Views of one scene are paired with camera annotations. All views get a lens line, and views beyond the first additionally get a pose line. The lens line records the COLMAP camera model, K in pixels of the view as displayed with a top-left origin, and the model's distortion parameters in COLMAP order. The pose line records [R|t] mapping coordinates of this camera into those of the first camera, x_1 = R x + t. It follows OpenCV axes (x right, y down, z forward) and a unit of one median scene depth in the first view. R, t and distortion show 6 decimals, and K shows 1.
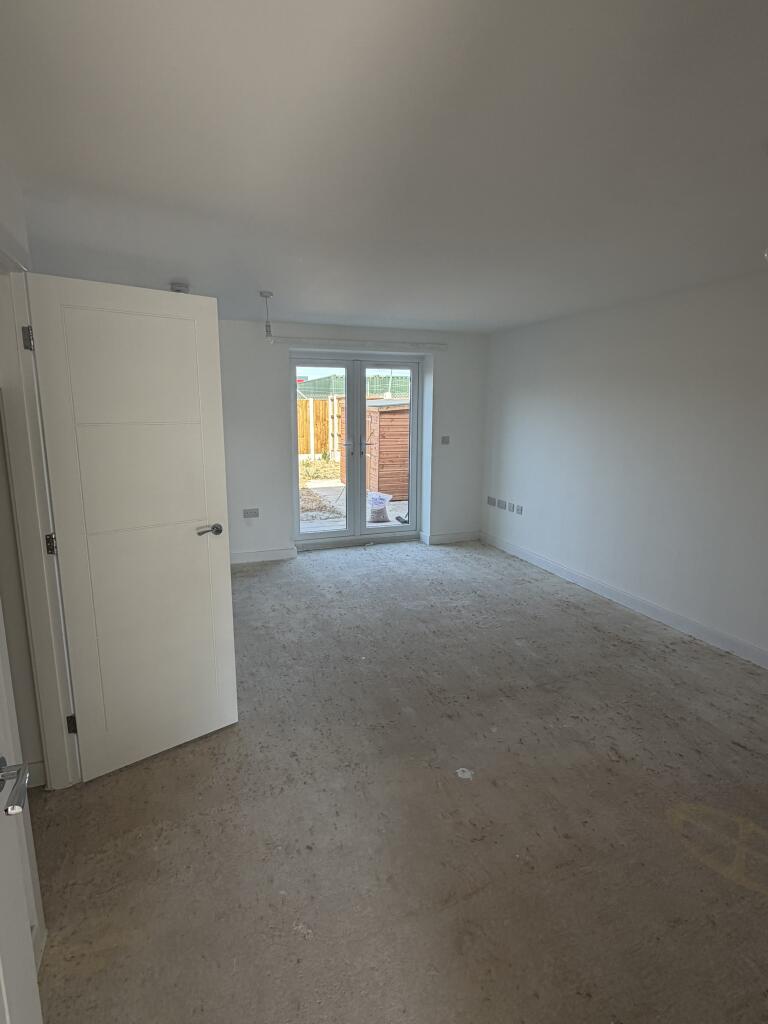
lens RADIAL K [[564.4, 0, 384.0], [0, 564.4, 512.0], [0, 0, 1]] dist [-0.000169, -0.000253]
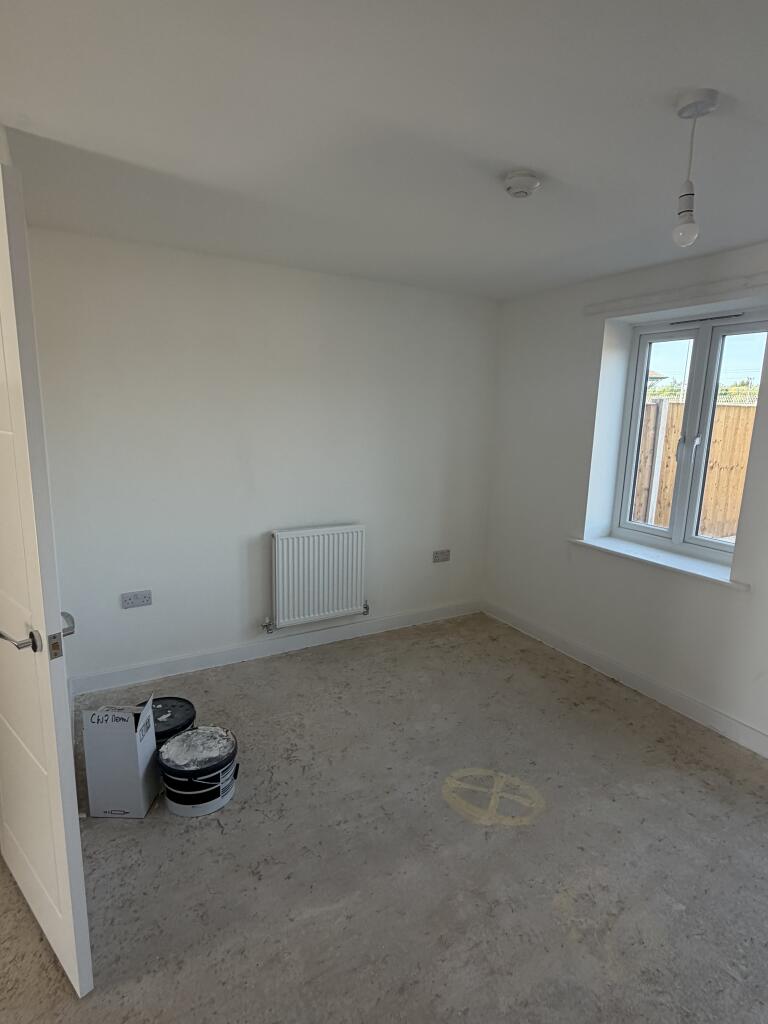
lens RADIAL K [[564.4, 0, 384.0], [0, 564.4, 512.0], [0, 0, 1]] dist [-0.000169, -0.000253]
pose [[0.150808, 0.178901, -0.972240, 0.127690], [-0.228038, 0.963260, 0.141876, -0.118011], [0.961902, 0.200312, 0.186064, 0.750204]]
